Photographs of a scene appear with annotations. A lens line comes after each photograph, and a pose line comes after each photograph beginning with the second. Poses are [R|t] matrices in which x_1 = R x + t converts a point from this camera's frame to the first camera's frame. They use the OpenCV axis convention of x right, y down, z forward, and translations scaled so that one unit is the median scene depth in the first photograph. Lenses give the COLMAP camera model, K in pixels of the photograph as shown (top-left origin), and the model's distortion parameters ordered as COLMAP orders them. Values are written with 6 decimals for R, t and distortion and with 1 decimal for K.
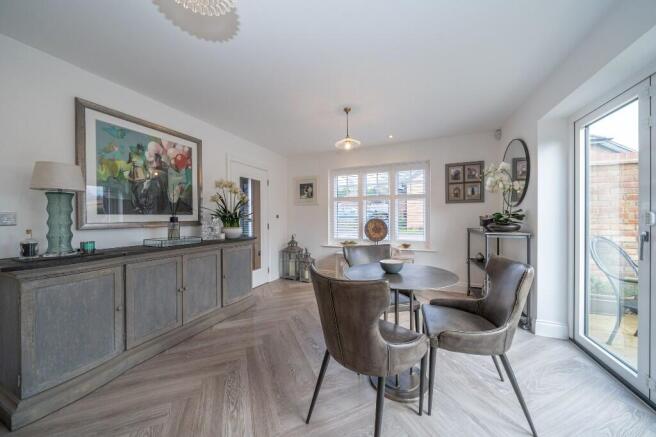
lens RADIAL K [[227.5, 0, 327.3], [0, 227.5, 217.3], [0, 0, 1]] dist [-0.000215, -0.000108]
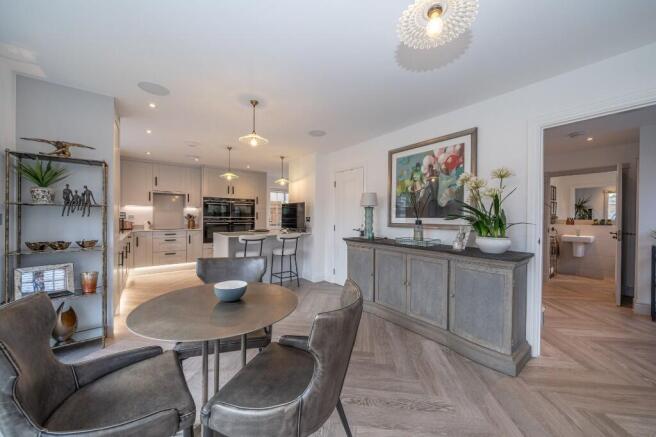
lens RADIAL K [[227.5, 0, 324.7], [0, 227.5, 219.0], [0, 0, 1]] dist [-0.000215, -0.000108]
pose [[-0.496047, 0.008471, -0.868255, 0.508053], [-0.007210, 0.999878, 0.013875, -0.017664], [0.868266, 0.013143, -0.495925, 1.096425]]
